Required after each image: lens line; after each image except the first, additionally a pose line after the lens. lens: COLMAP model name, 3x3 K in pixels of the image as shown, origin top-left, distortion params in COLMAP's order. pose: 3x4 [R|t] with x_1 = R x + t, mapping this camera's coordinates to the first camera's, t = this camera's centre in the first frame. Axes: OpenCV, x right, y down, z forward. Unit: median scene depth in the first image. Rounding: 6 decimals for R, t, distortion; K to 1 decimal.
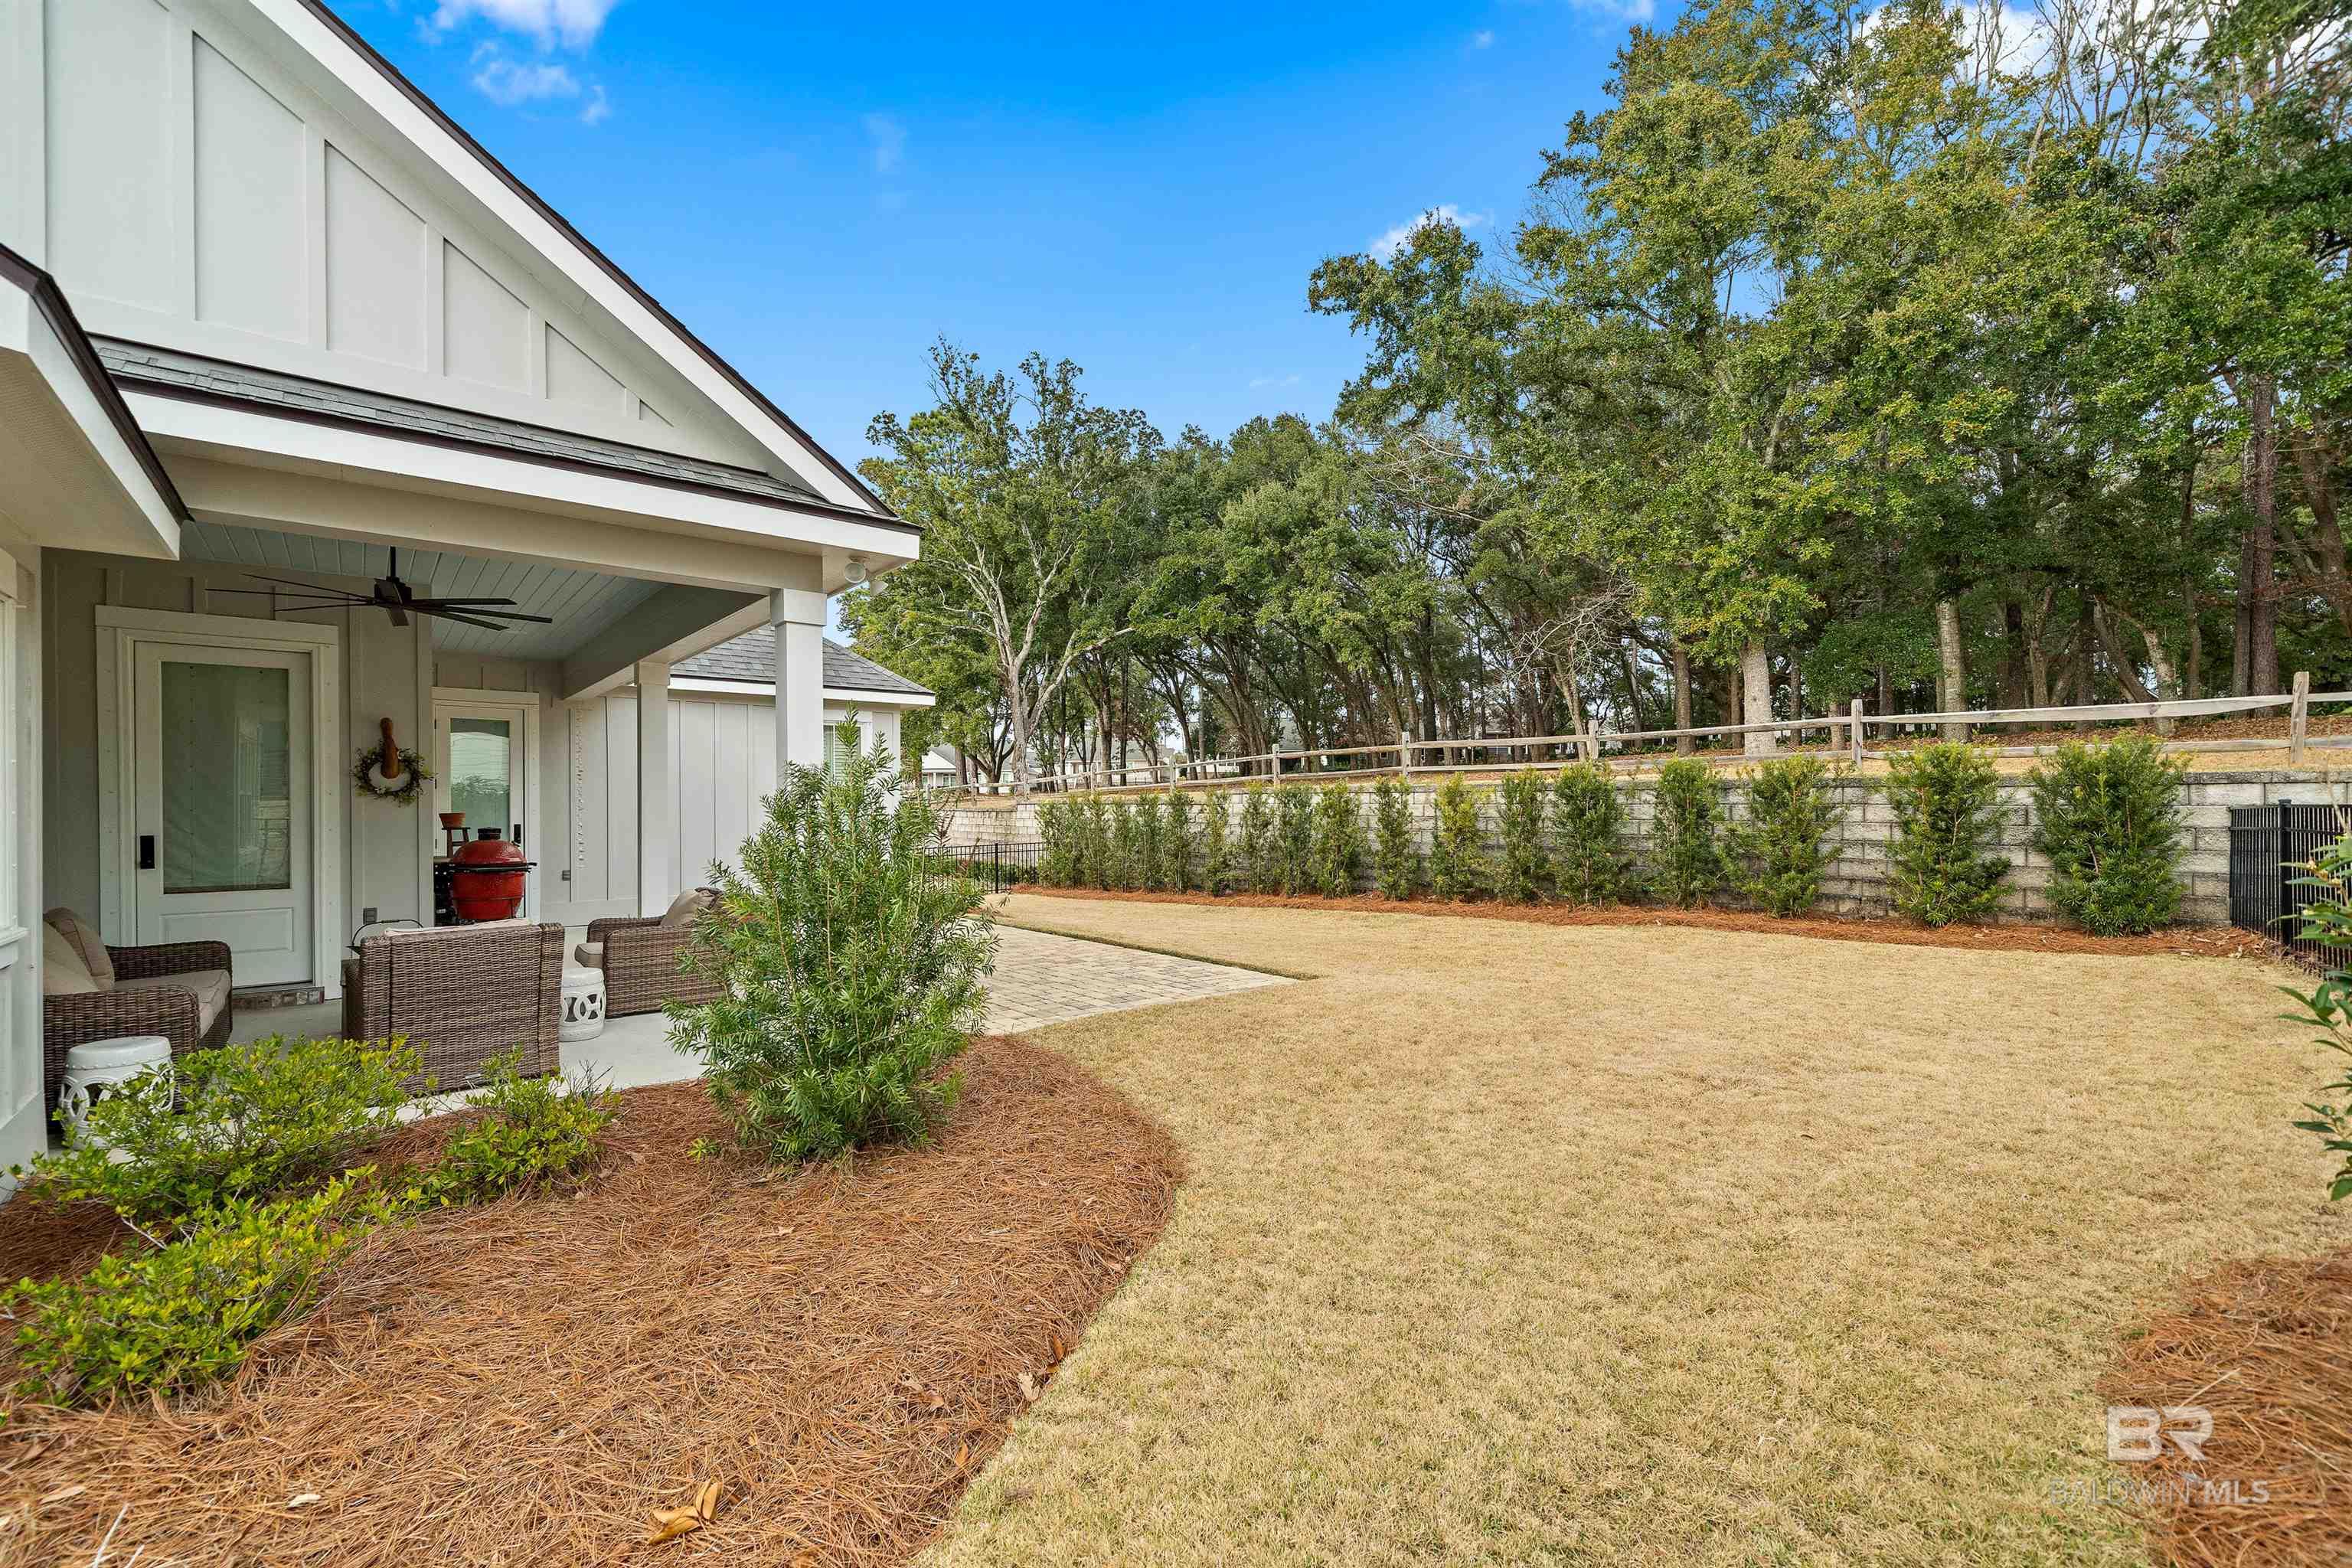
lens RADIAL K [[966.7, 0, 1174.0], [0, 966.7, 814.6], [0, 0, 1]] dist [-0.002202, 0.001572]
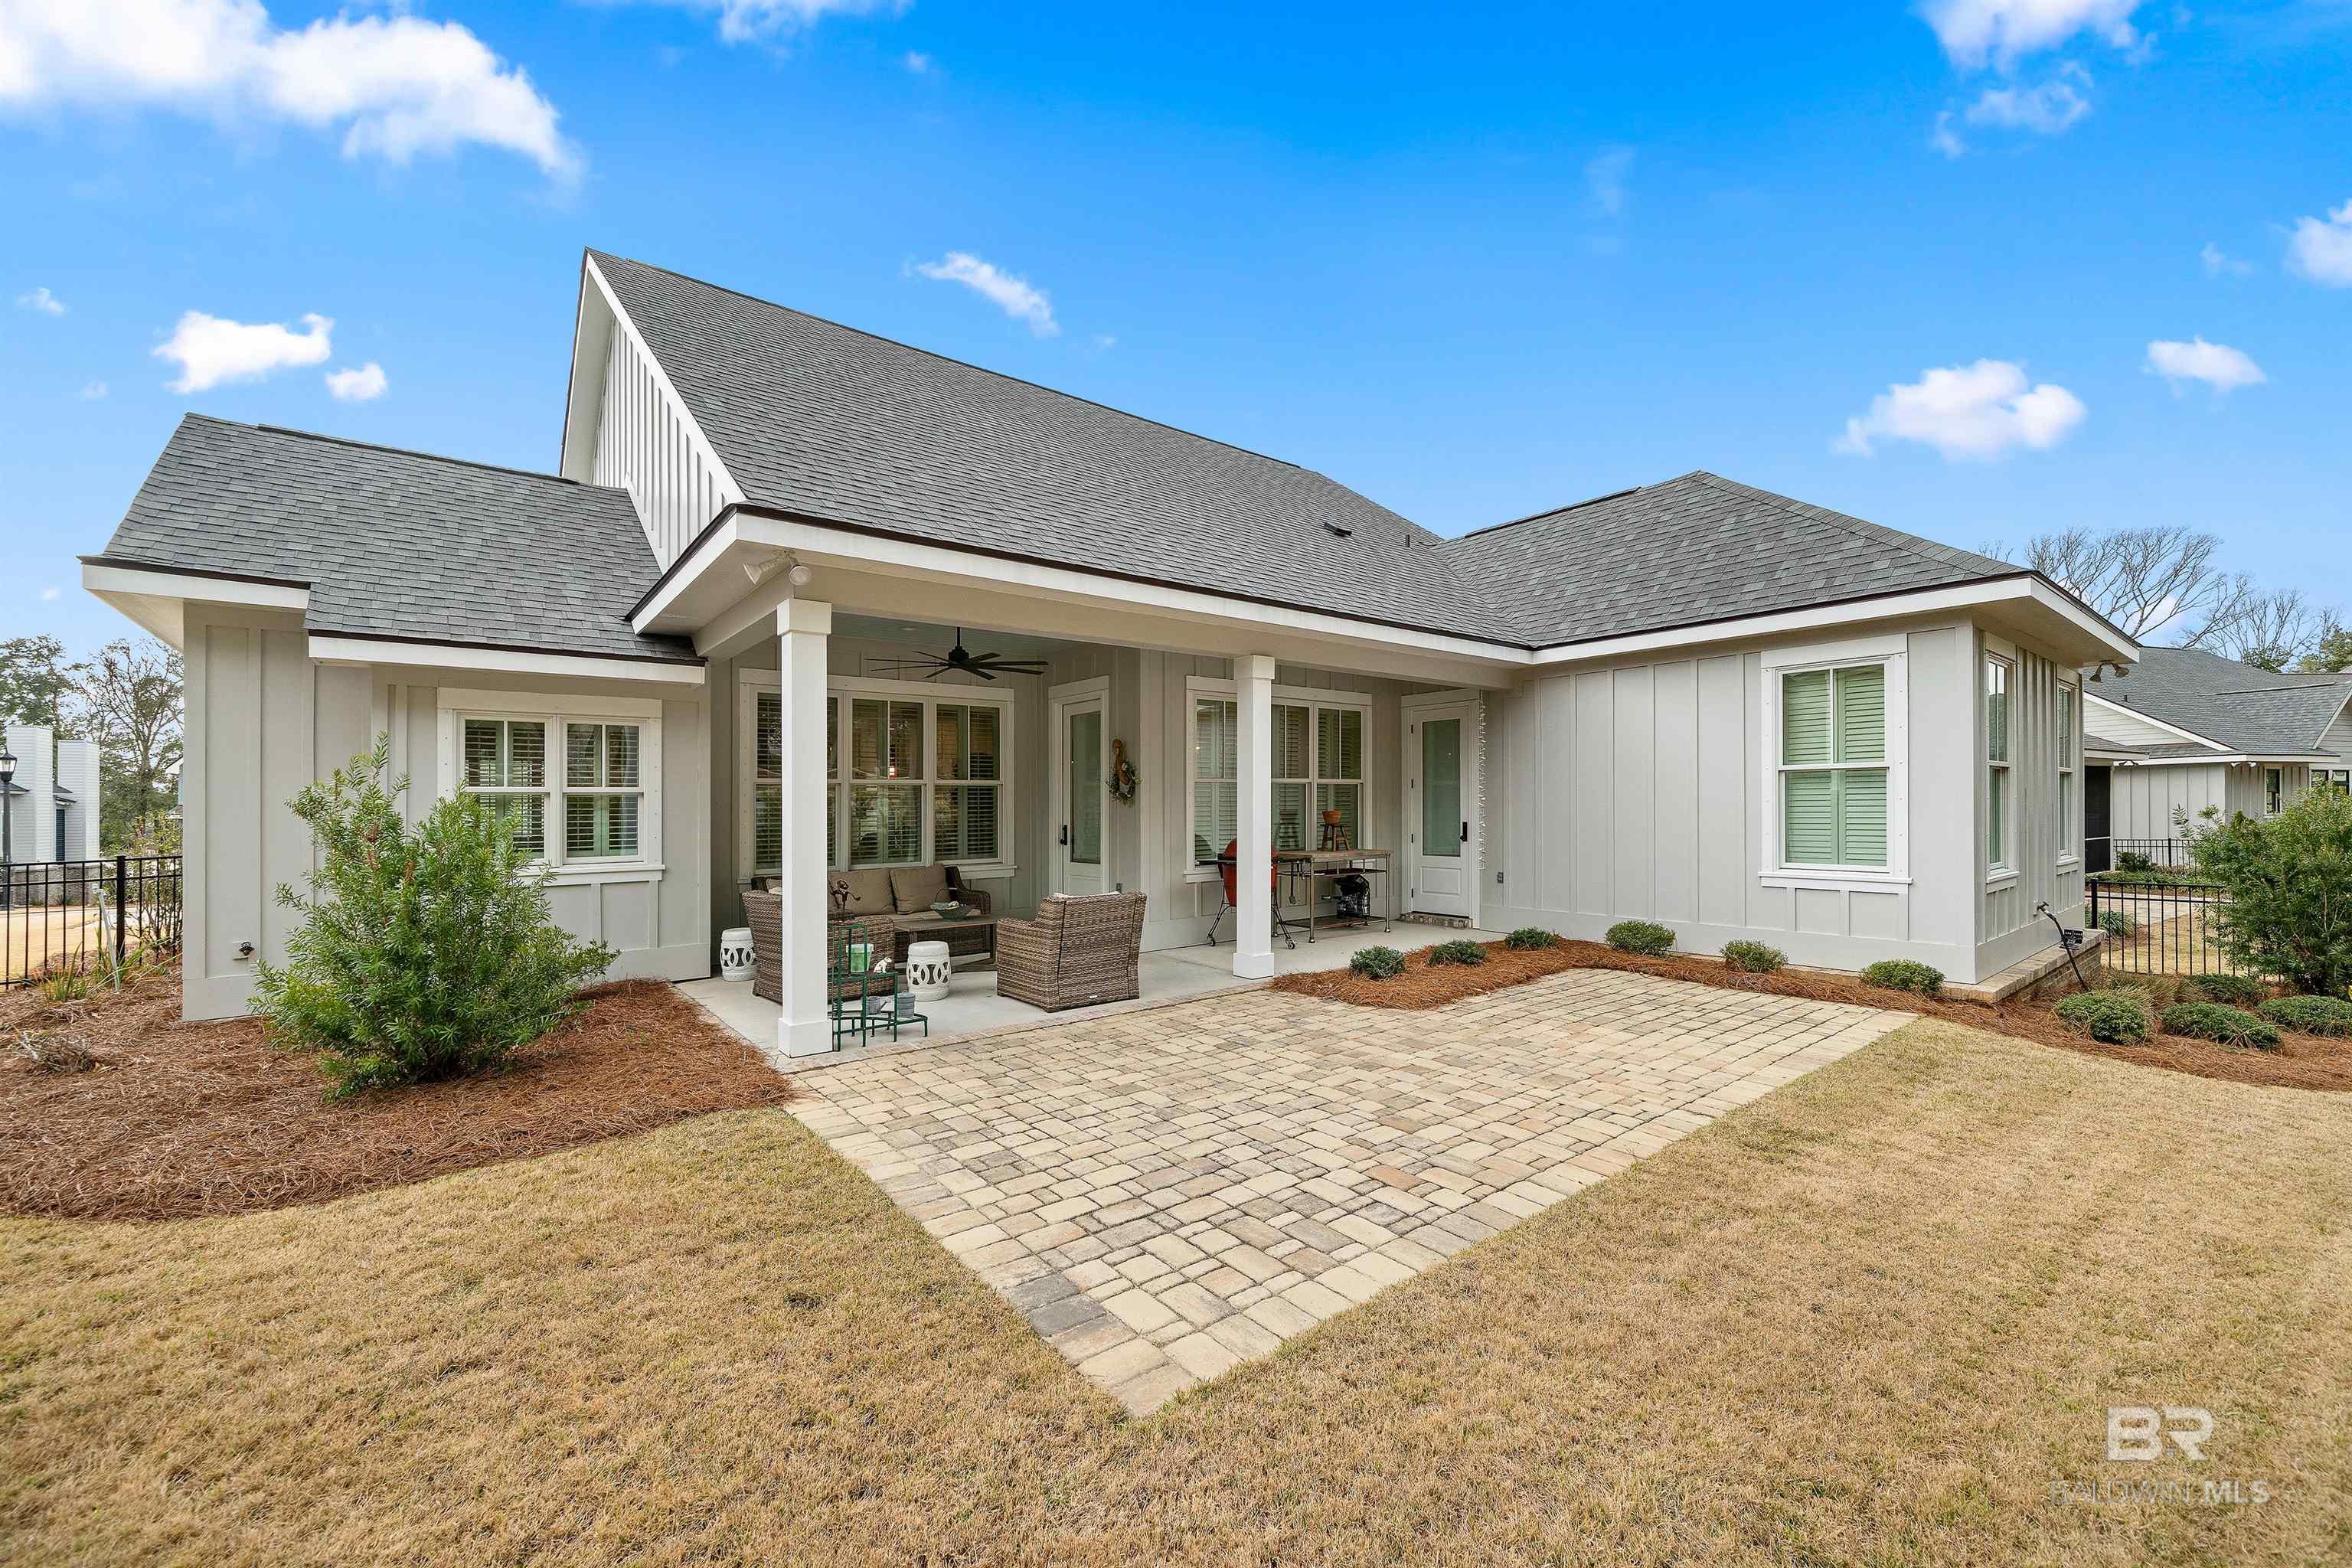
lens RADIAL K [[966.7, 0, 1209.8], [0, 966.7, 835.7], [0, 0, 1]] dist [-0.002202, 0.001572]
pose [[0.003993, 0.027207, -0.999622, 0.586662], [-0.005122, 0.999617, 0.027186, -0.005928], [0.999979, 0.005012, 0.004131, 1.237735]]
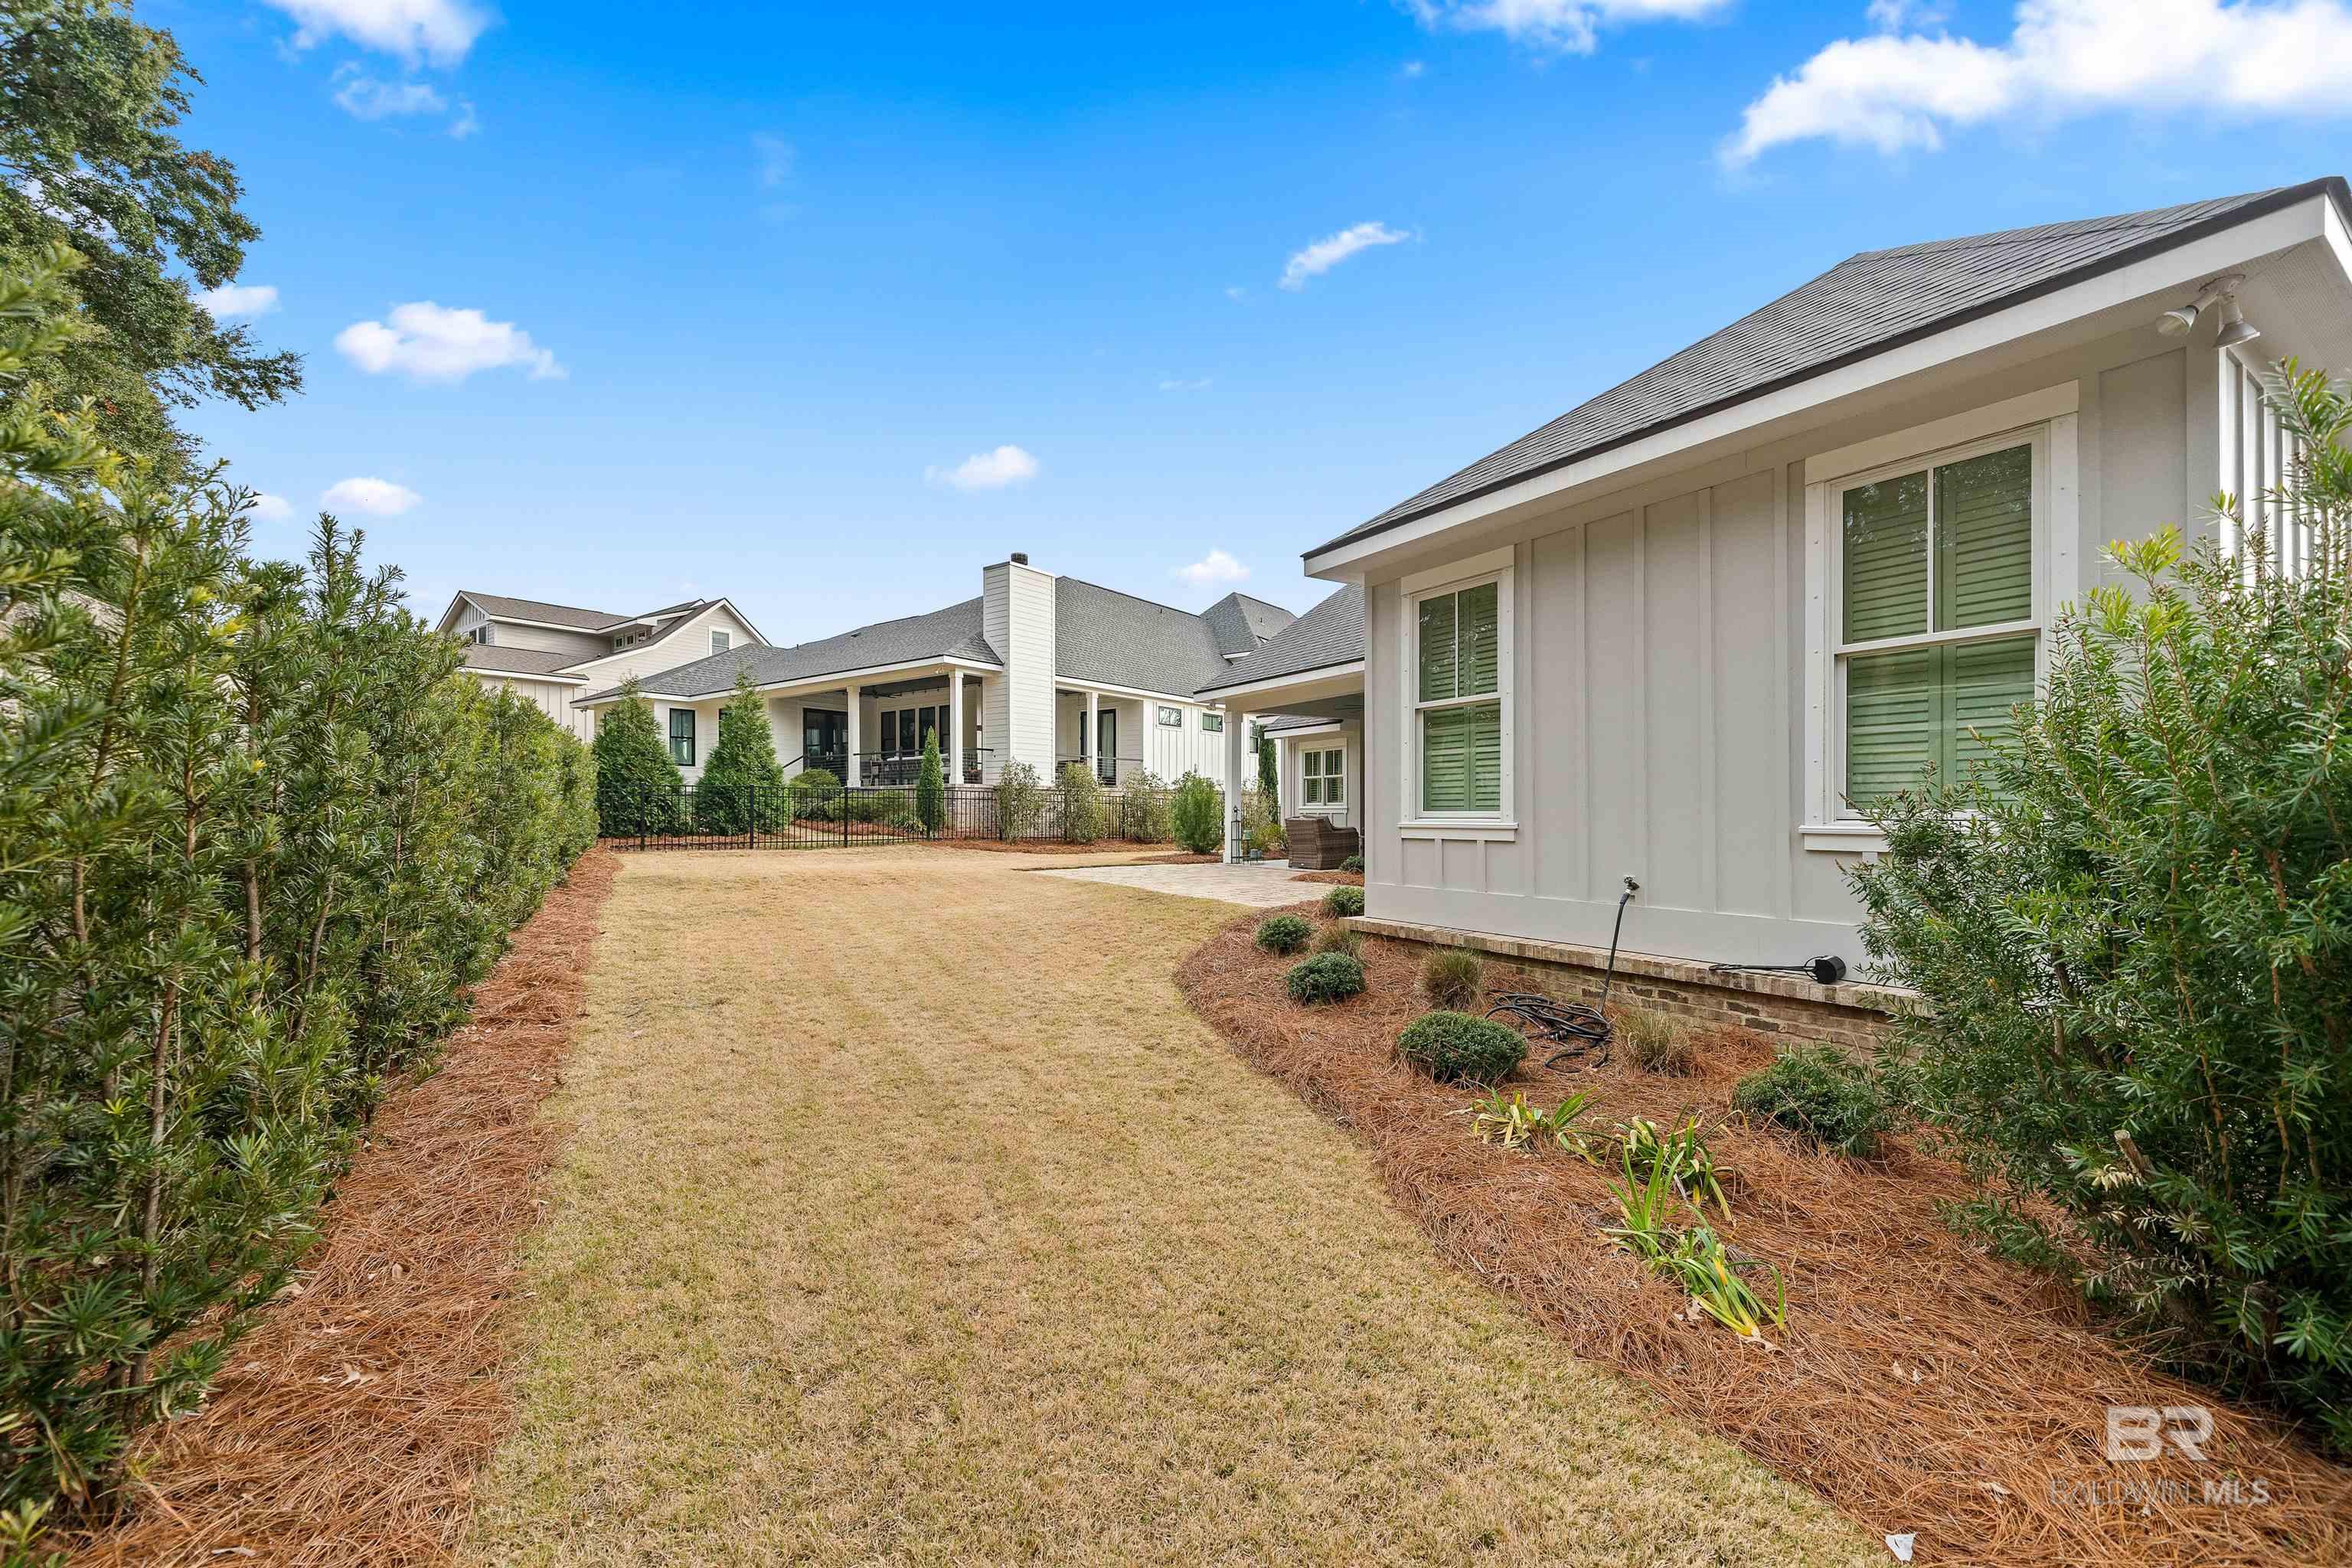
lens RADIAL K [[959.2, 0, 1185.4], [0, 959.2, 798.4], [0, 0, 1]] dist [-0.005630, -0.000788]
pose [[-0.991514, 0.005314, 0.129890, -0.529140], [0.005133, 0.999985, -0.001728, 0.046012], [-0.129898, -0.001047, -0.991527, 3.524158]]
